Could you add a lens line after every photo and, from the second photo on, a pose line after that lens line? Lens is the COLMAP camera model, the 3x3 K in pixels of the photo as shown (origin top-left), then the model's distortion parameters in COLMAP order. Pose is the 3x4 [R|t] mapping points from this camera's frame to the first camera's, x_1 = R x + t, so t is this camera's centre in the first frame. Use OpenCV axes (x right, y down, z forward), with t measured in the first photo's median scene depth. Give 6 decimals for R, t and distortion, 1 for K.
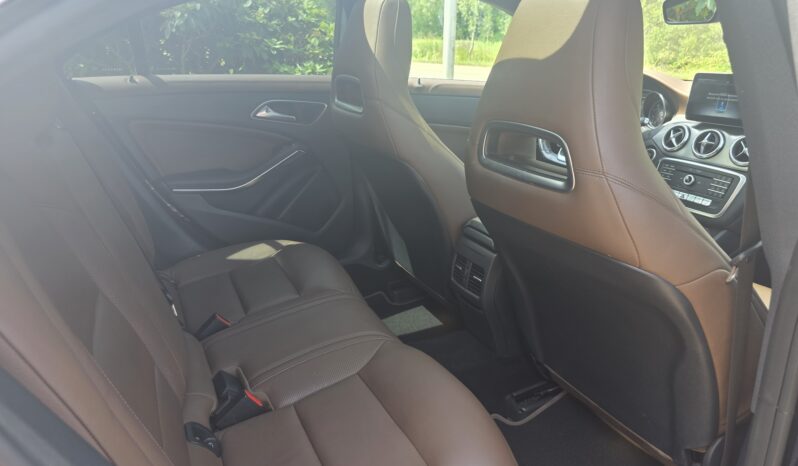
lens RADIAL K [[542.6, 0, 396.8], [0, 542.6, 231.8], [0, 0, 1]] dist [0.046117, -0.036501]
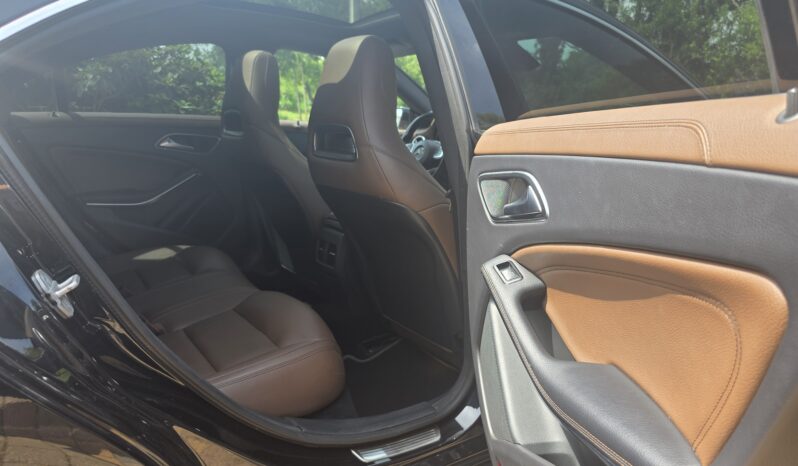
lens RADIAL K [[542.6, 0, 400.0], [0, 542.6, 232.6], [0, 0, 1]] dist [0.046117, -0.036501]
pose [[0.988665, -0.030169, 0.147075, 0.093690], [0.048336, 0.991406, -0.121563, 0.162149], [-0.142144, 0.127295, 0.981627, -0.277399]]
